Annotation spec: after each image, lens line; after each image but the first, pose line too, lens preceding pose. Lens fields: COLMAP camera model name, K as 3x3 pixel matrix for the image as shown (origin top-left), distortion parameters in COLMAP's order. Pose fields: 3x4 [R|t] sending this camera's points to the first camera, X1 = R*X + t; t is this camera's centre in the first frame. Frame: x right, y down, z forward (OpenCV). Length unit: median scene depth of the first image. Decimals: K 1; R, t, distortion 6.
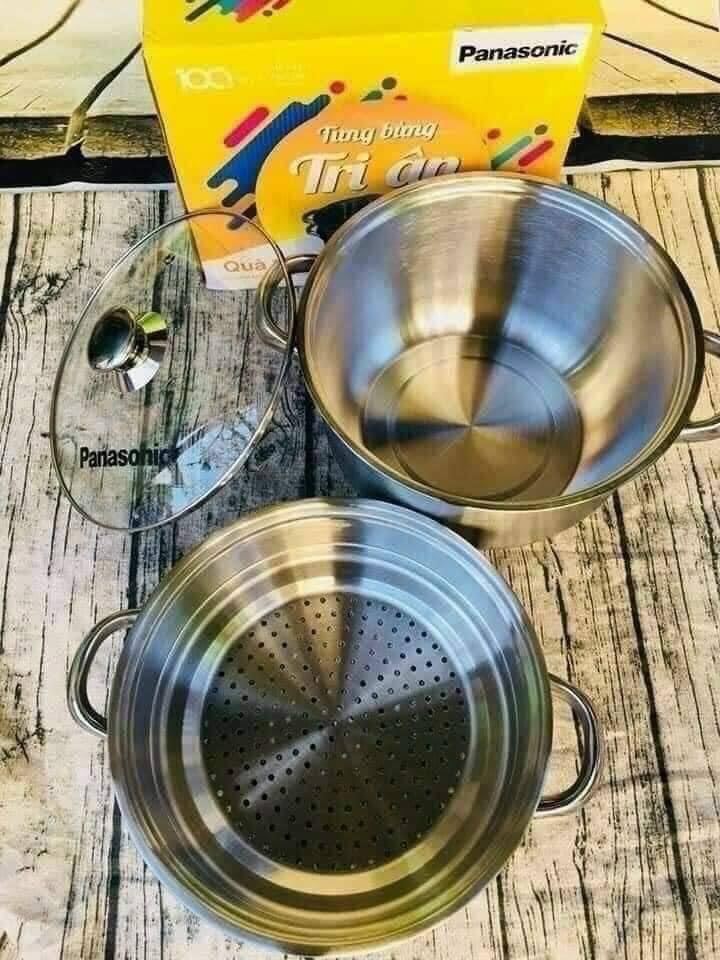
lens RADIAL K [[753.5, 0, 360.0], [0, 753.5, 480.0], [0, 0, 1]] dist [0.004774, -0.044668]
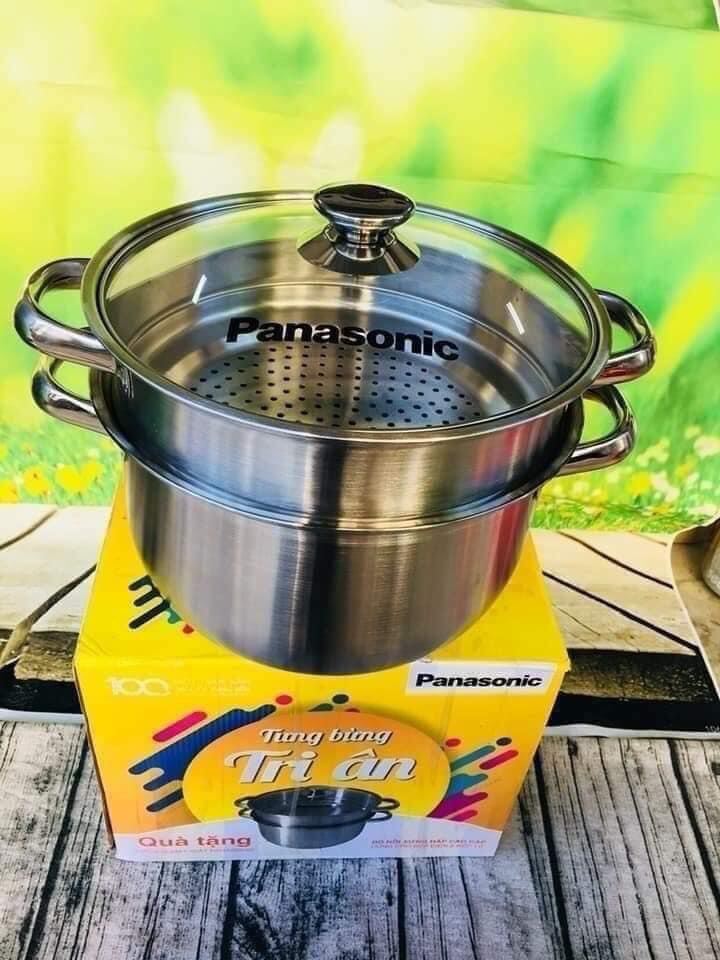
lens RADIAL K [[753.5, 0, 360.0], [0, 753.5, 480.0], [0, 0, 1]] dist [0.004774, -0.044668]
pose [[0.995955, 0.085541, 0.027501, 0.010803], [-0.063175, 0.884285, -0.462655, -0.260996], [-0.063894, 0.459046, 0.886112, 0.040439]]
